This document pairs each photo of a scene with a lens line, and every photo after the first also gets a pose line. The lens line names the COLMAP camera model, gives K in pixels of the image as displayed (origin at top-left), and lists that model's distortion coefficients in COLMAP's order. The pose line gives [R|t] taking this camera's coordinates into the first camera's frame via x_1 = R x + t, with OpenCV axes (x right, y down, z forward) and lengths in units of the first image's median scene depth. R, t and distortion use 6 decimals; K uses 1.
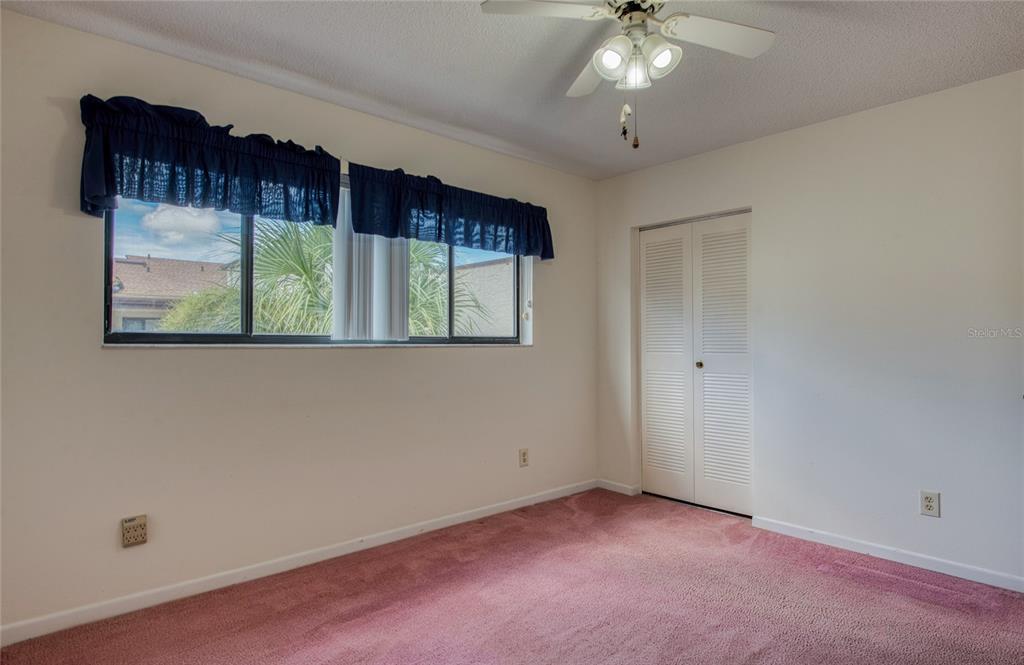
lens RADIAL K [[558.8, 0, 515.7], [0, 558.8, 329.6], [0, 0, 1]] dist [0.003165, -0.001666]
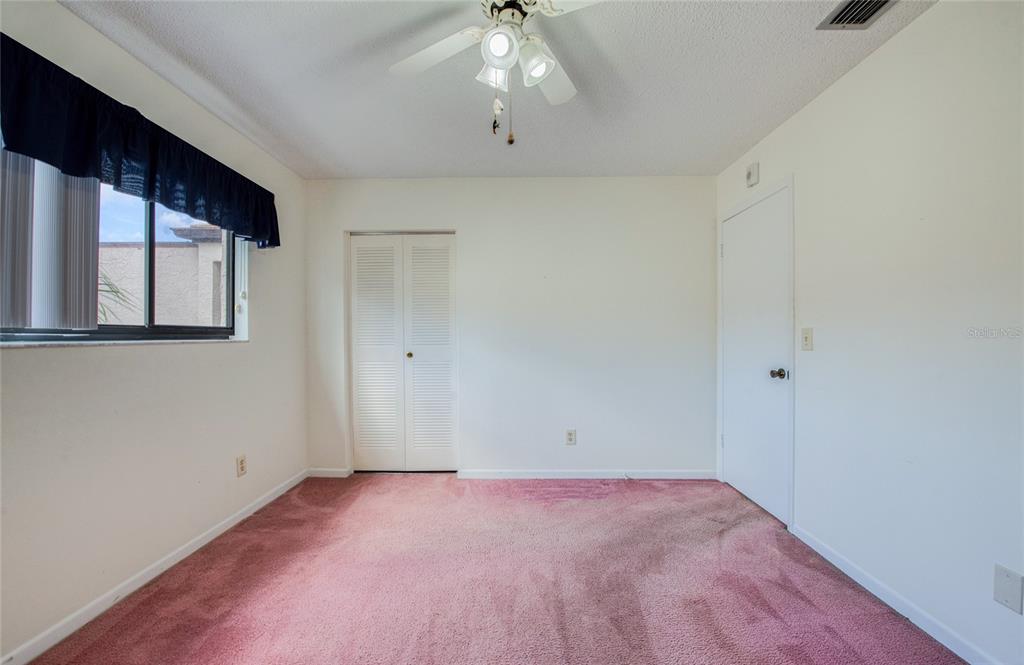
lens RADIAL K [[409.9, 0, 513.9], [0, 409.9, 336.8], [0, 0, 1]] dist [-0.018529, -0.001864]
pose [[0.678882, 0.001044, 0.734247, -0.173705], [-0.015256, 0.999803, 0.012685, 0.009575], [-0.734089, -0.019813, 0.678764, 0.255646]]
